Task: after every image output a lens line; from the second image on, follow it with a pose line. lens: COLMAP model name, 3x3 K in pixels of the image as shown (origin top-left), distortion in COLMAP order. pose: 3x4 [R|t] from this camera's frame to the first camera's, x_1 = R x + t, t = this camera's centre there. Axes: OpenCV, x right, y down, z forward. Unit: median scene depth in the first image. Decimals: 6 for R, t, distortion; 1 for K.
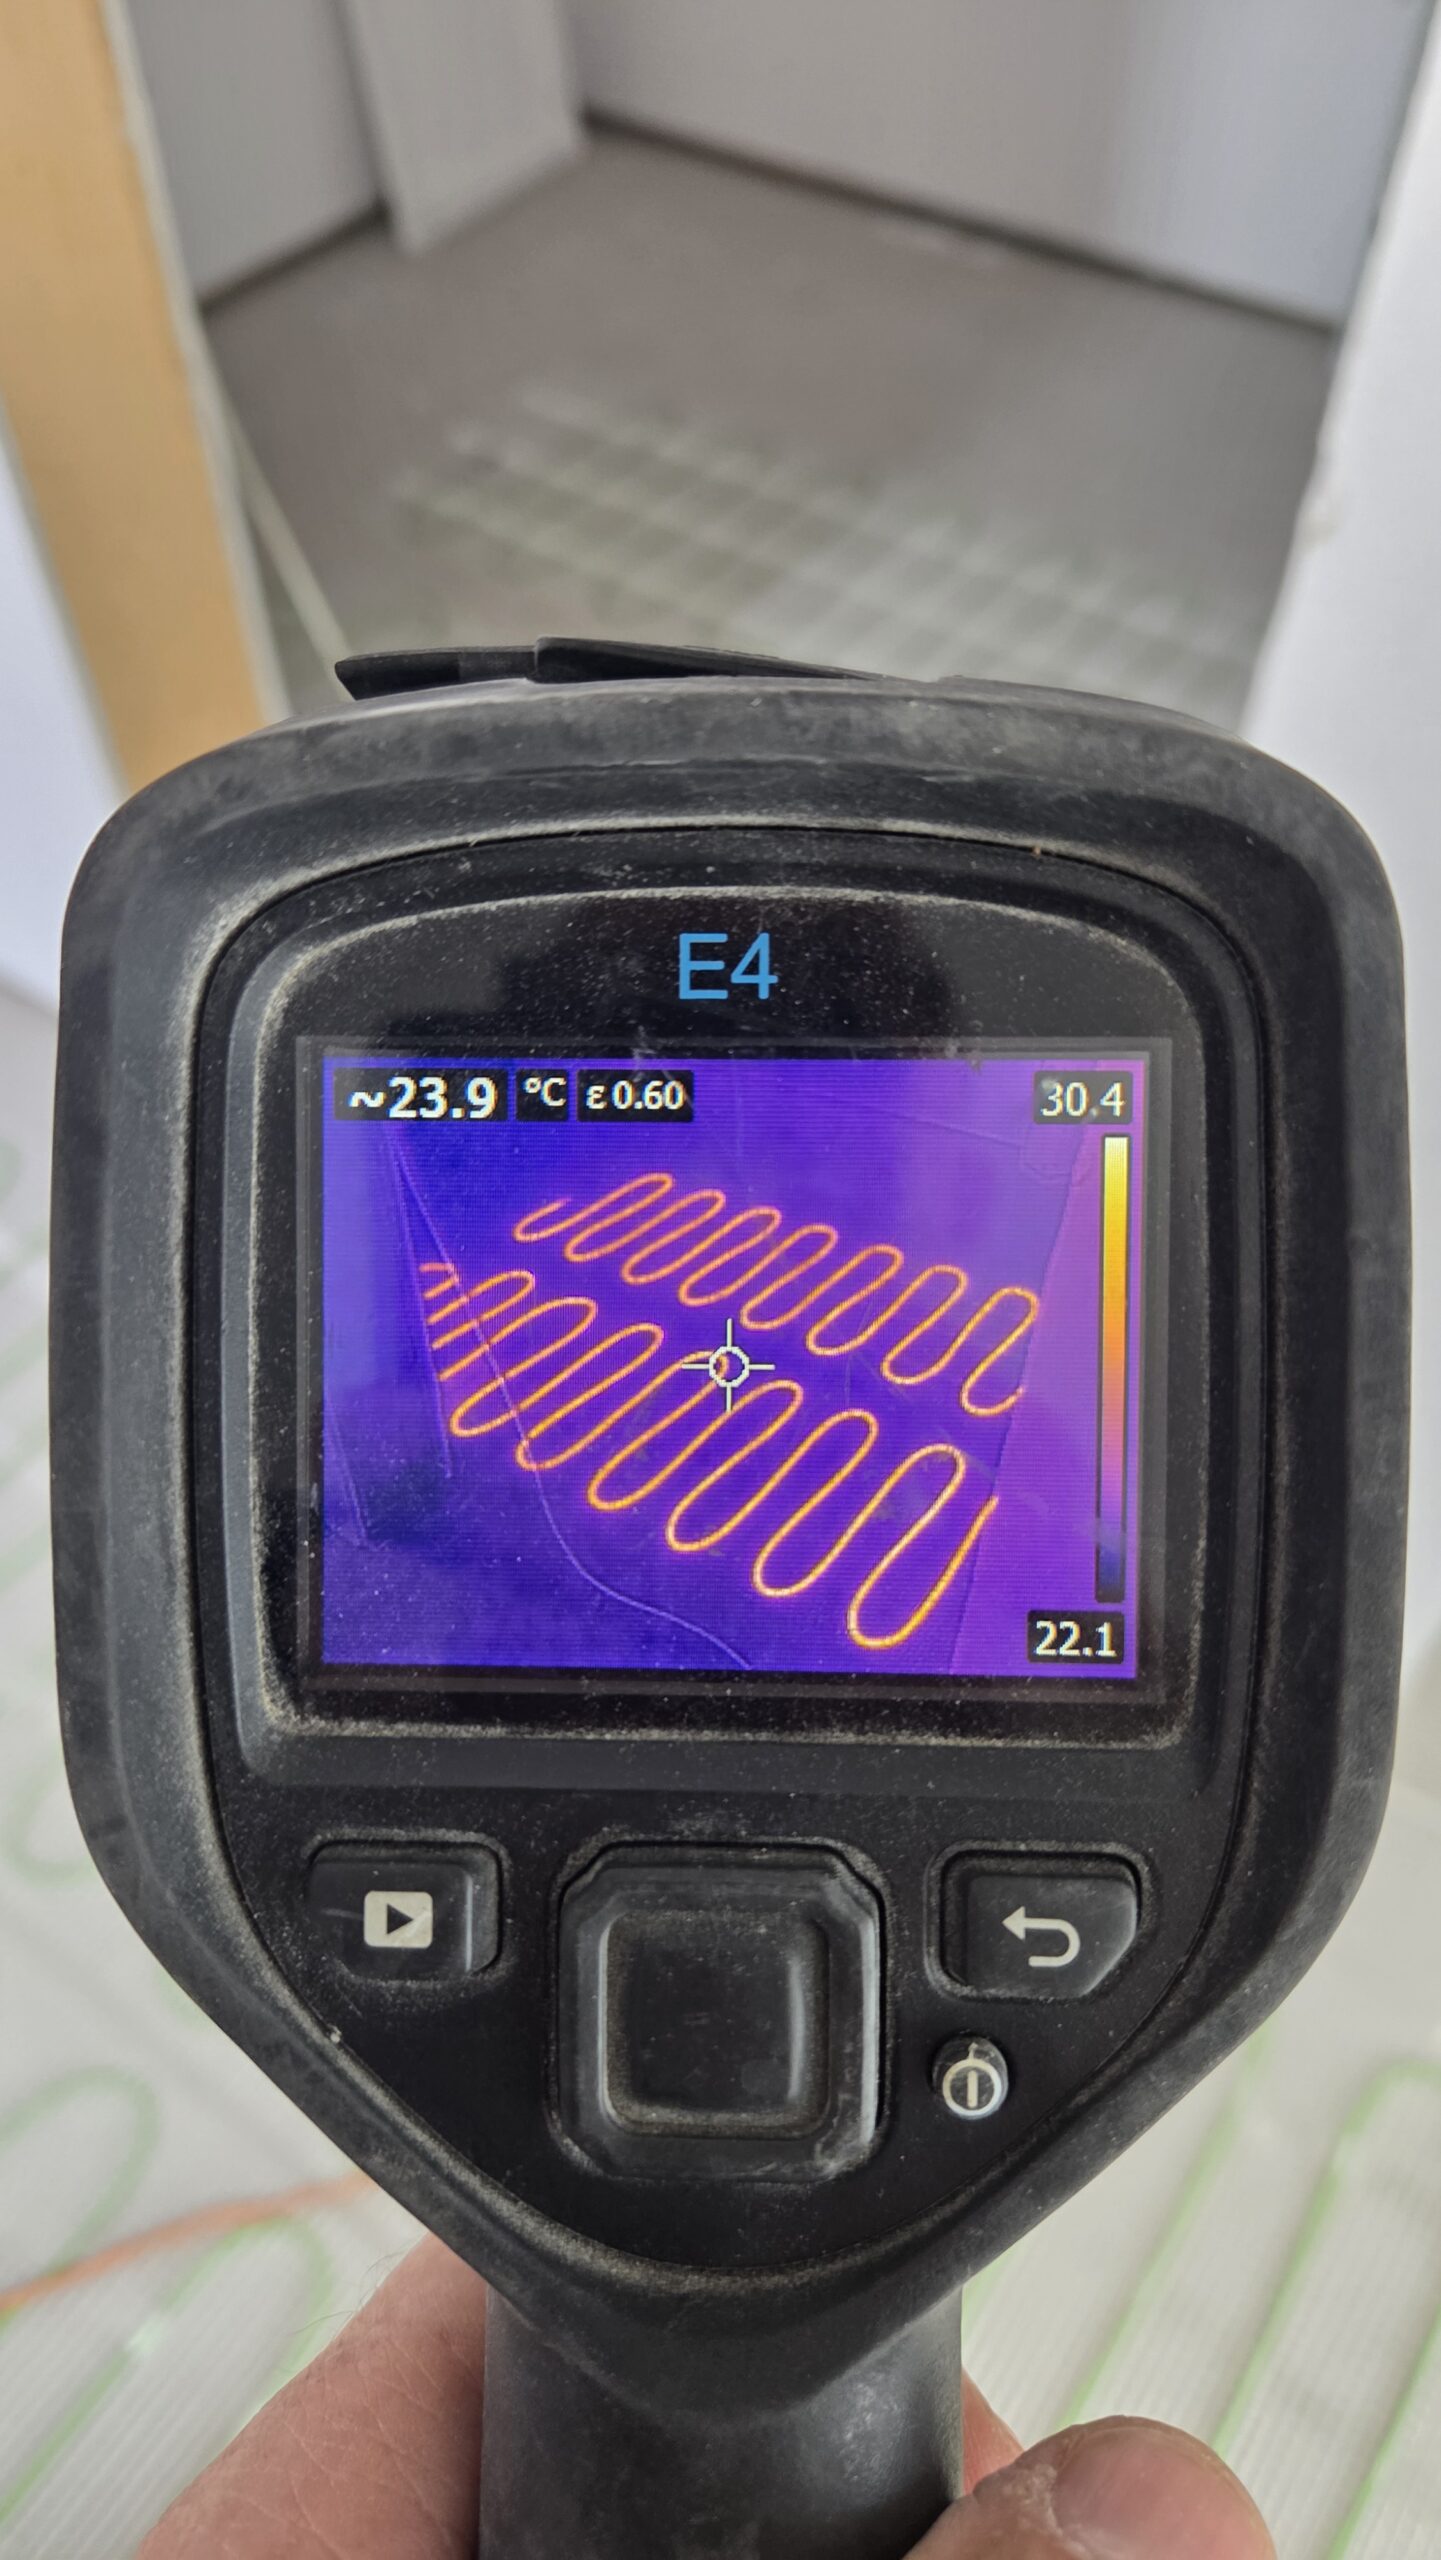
lens RADIAL K [[1707.3, 0, 709.2], [0, 1707.3, 1275.0], [0, 0, 1]] dist [-0.035065, -0.026023]
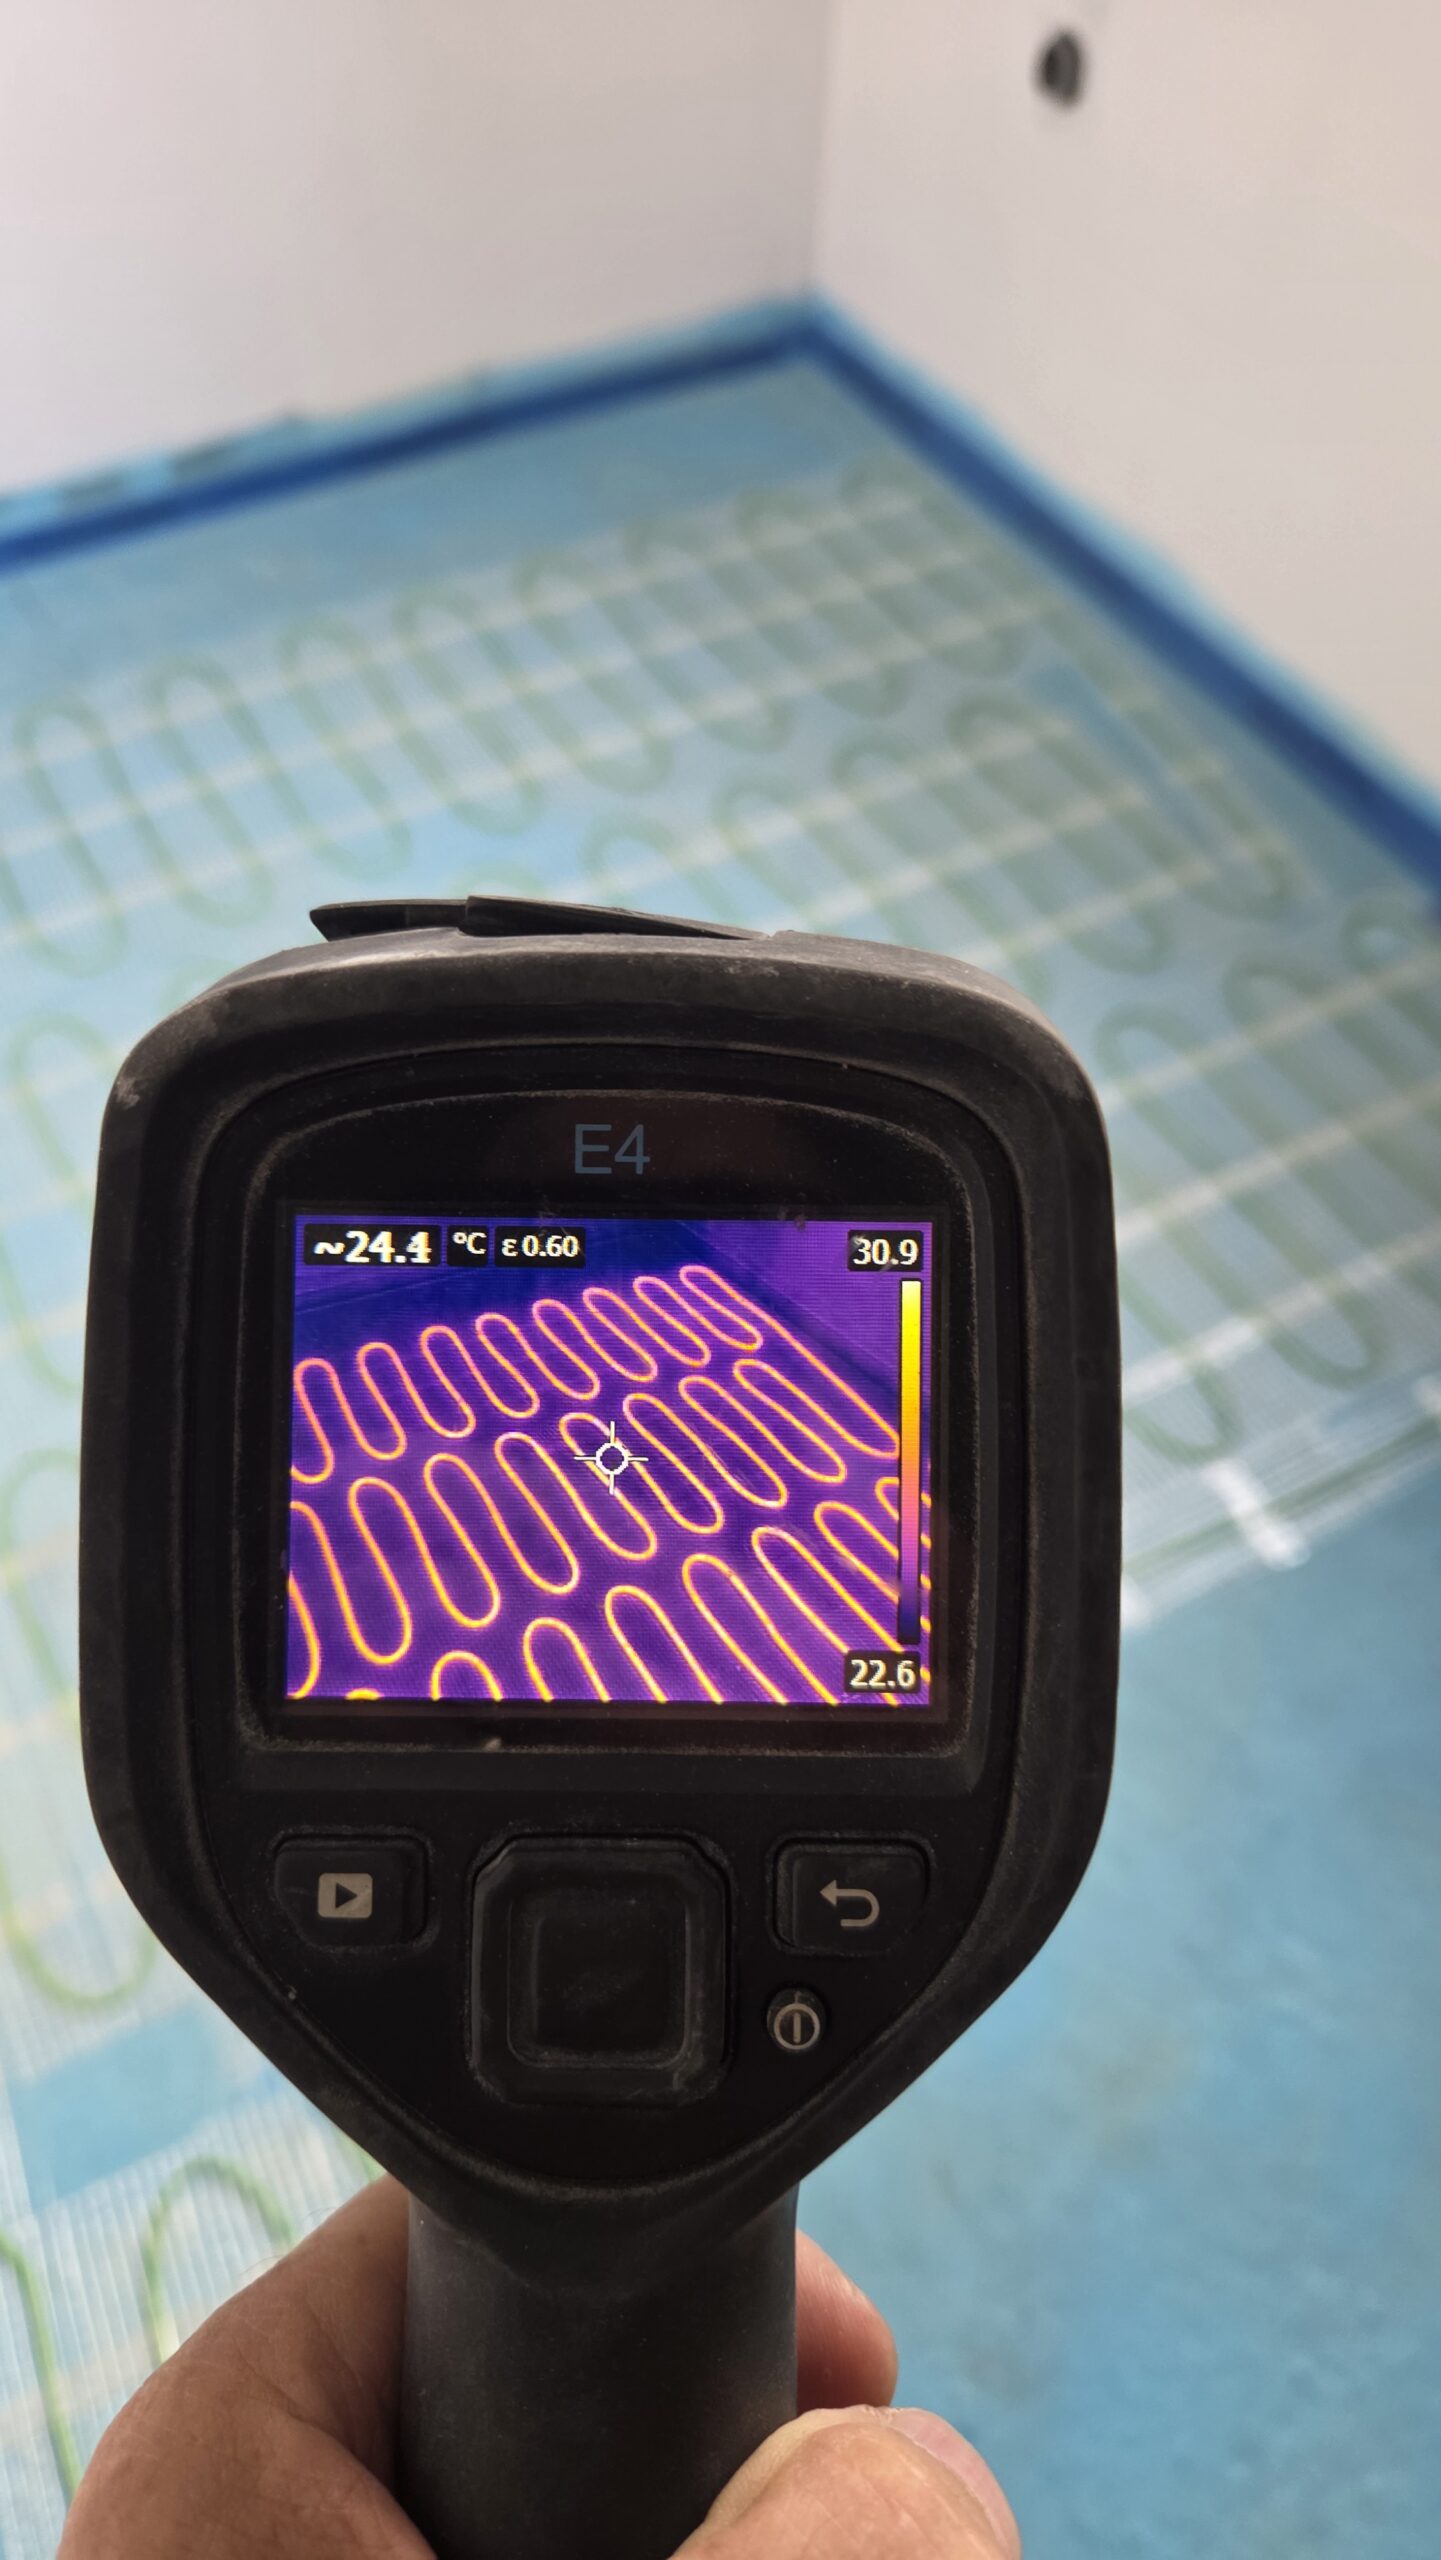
lens RADIAL K [[1707.3, 0, 706.1], [0, 1707.3, 1264.0], [0, 0, 1]] dist [-0.035065, -0.026023]
pose [[0.999203, 0.005920, 0.039471, 0.032722], [-0.003121, 0.997500, -0.070604, -0.001961], [-0.039790, 0.070424, 0.996723, -0.301652]]
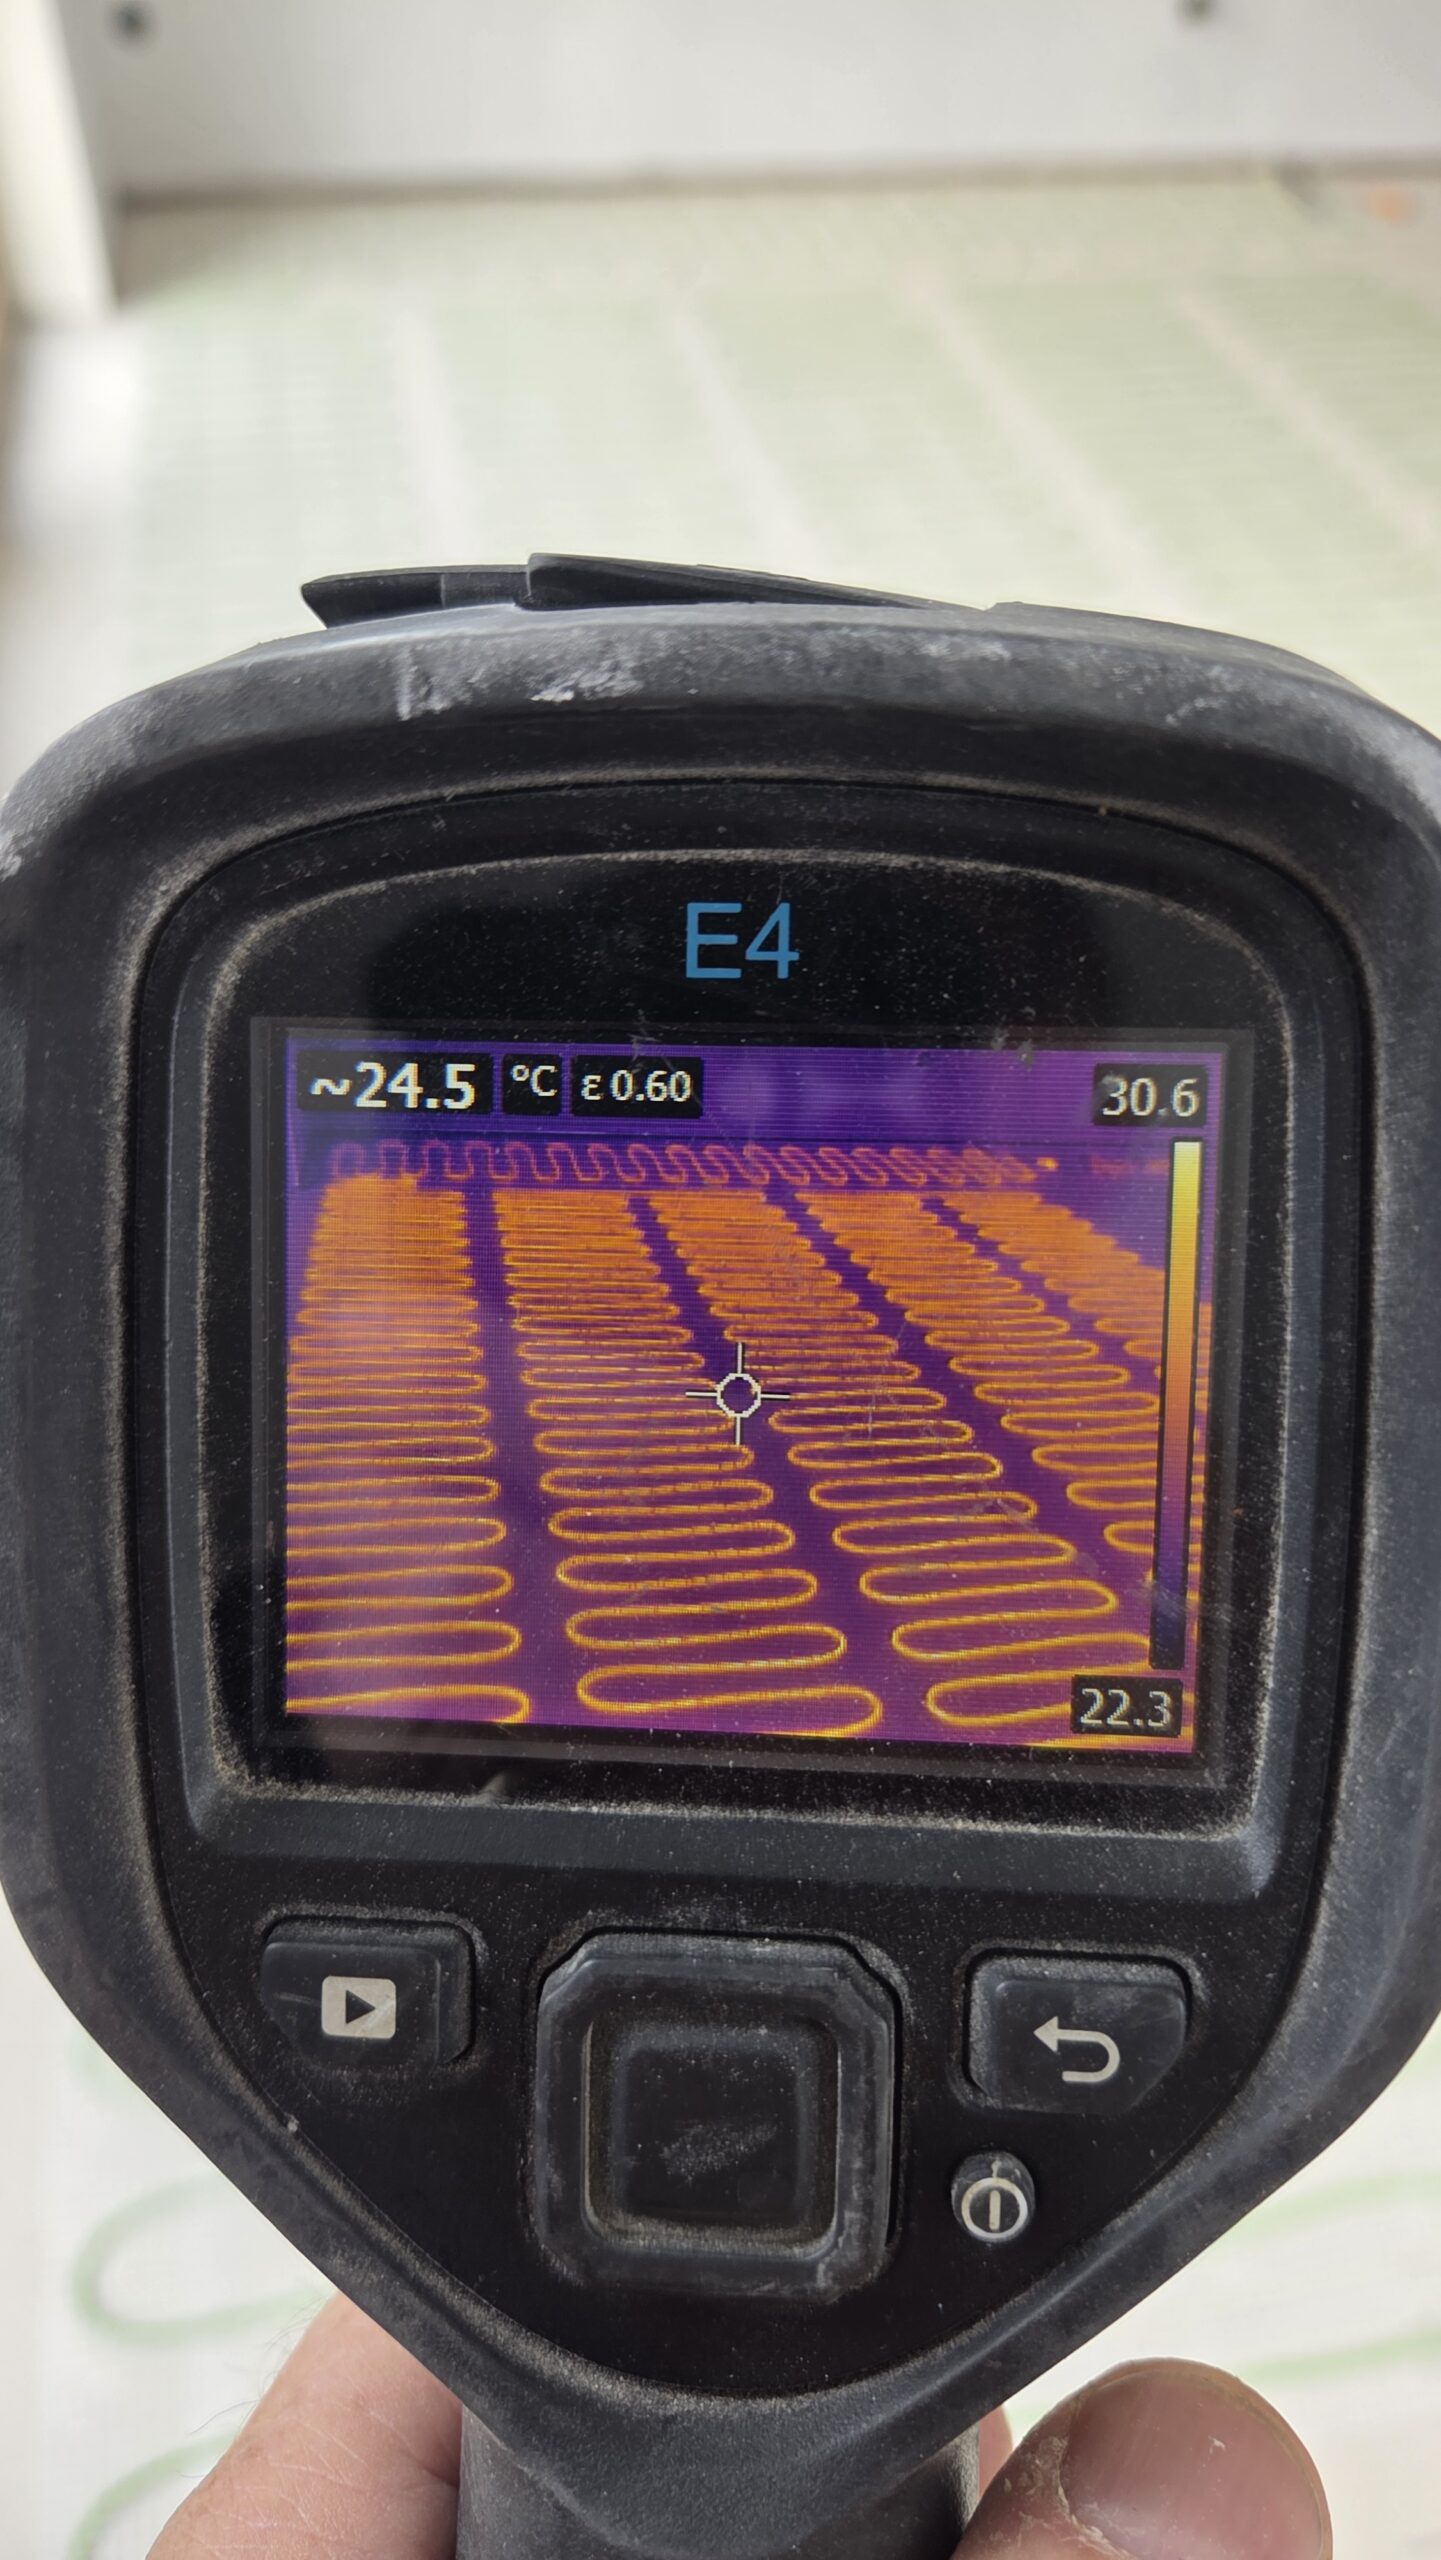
lens RADIAL K [[1707.3, 0, 713.2], [0, 1707.3, 1278.8], [0, 0, 1]] dist [-0.035065, -0.026023]
pose [[0.999411, 0.014792, -0.030970, 0.026384], [-0.013243, 0.998680, 0.049637, -0.053108], [0.031663, -0.049198, 0.998287, 0.126671]]
